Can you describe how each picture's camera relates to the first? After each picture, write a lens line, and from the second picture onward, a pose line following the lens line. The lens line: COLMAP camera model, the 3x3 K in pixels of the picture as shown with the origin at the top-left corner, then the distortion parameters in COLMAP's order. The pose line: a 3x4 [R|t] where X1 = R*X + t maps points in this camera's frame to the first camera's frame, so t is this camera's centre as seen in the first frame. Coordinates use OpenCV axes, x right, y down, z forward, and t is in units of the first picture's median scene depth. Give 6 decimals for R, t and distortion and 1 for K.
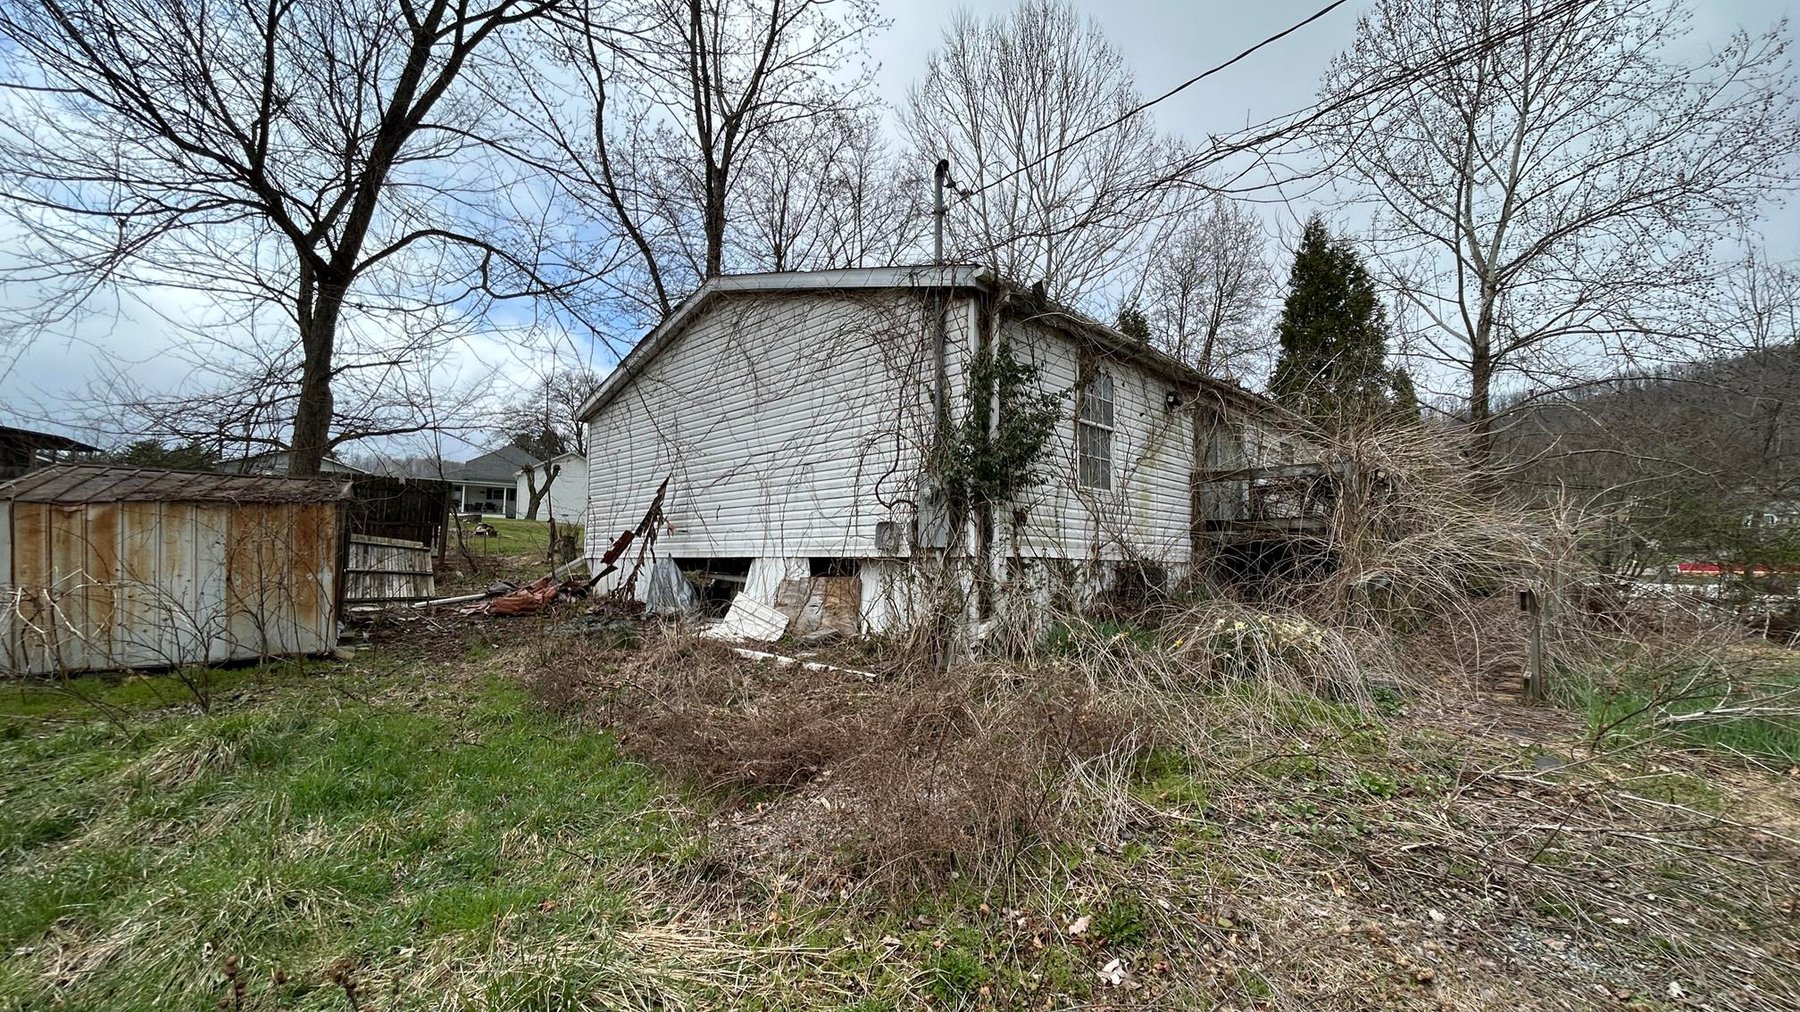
lens RADIAL K [[711.7, 0, 900.0], [0, 711.7, 506.0], [0, 0, 1]] dist [-0.001924, -0.000229]
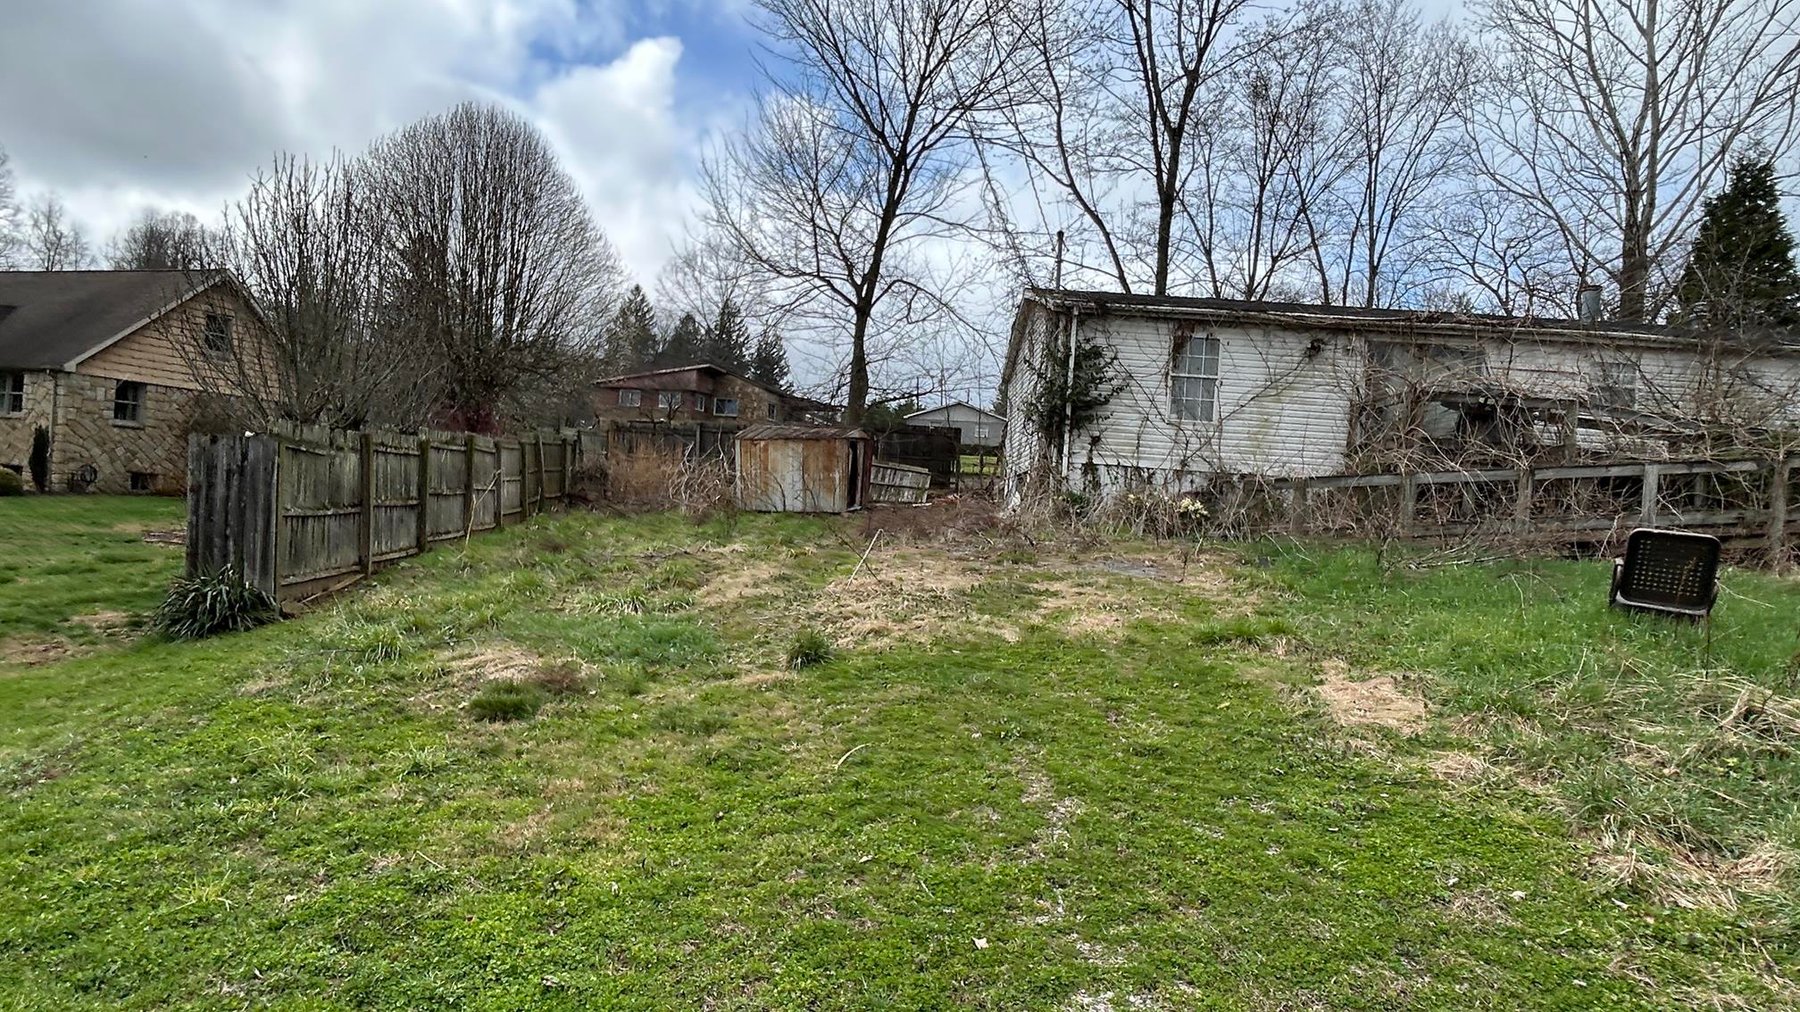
lens RADIAL K [[998.0, 0, 900.0], [0, 998.0, 506.0], [0, 0, 1]] dist [0.001476, 0.000098]
pose [[0.698369, 0.033006, -0.714977, 1.331563], [0.001101, 0.998885, 0.047188, 0.051187], [0.715738, -0.033742, 0.697554, -0.849762]]
